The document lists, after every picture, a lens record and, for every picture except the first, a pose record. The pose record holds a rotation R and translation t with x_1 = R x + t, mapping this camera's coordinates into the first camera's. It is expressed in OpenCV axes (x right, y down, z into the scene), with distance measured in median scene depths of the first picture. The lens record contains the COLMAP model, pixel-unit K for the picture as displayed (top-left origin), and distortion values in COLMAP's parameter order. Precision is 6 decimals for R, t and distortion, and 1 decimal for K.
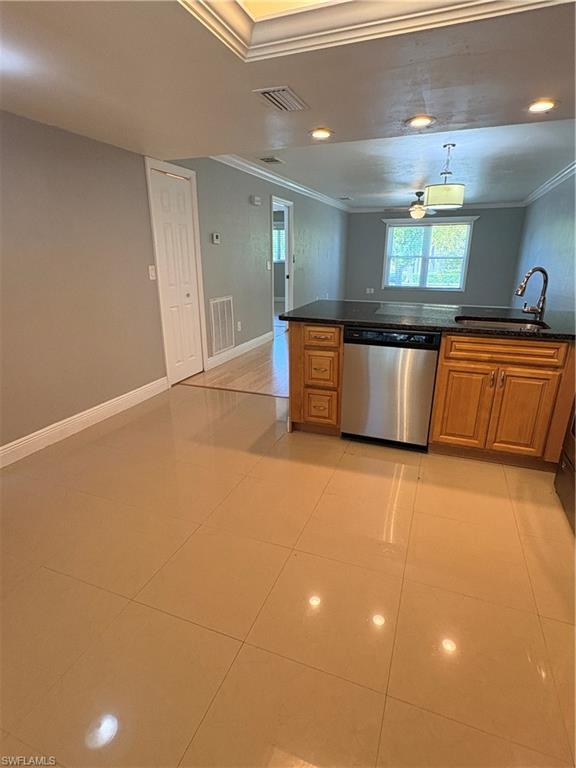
lens RADIAL K [[398.3, 0, 288.0], [0, 398.3, 384.0], [0, 0, 1]] dist [-0.000302, -0.000161]
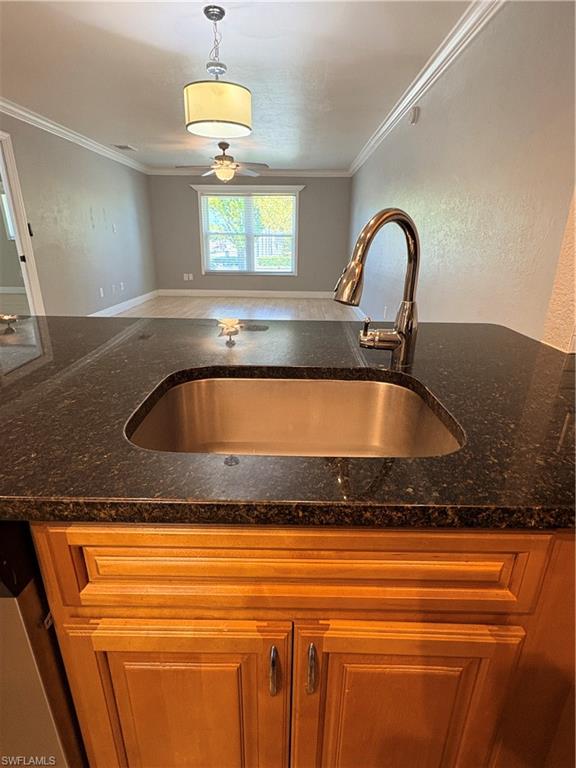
lens RADIAL K [[398.3, 0, 288.0], [0, 398.3, 384.0], [0, 0, 1]] dist [-0.000302, -0.000161]
pose [[0.937103, -0.109521, 0.331425, 0.389072], [0.097224, 0.993823, 0.053514, -0.163204], [-0.335239, -0.017925, 0.941963, 0.655768]]
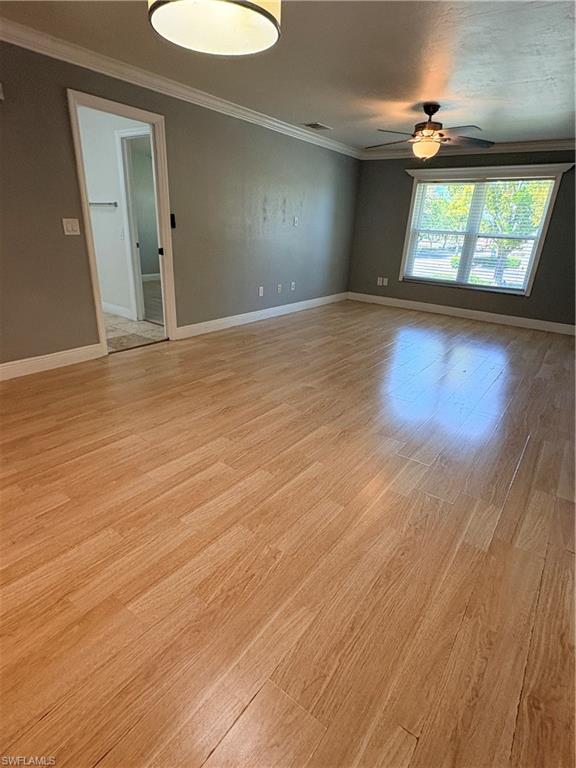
lens RADIAL K [[398.3, 0, 288.0], [0, 398.3, 384.0], [0, 0, 1]] dist [-0.000302, -0.000161]
pose [[0.966376, 0.133846, -0.219550, 0.820596], [-0.120622, 0.990038, 0.072632, -0.341527], [0.227085, -0.043708, 0.972894, 1.119395]]
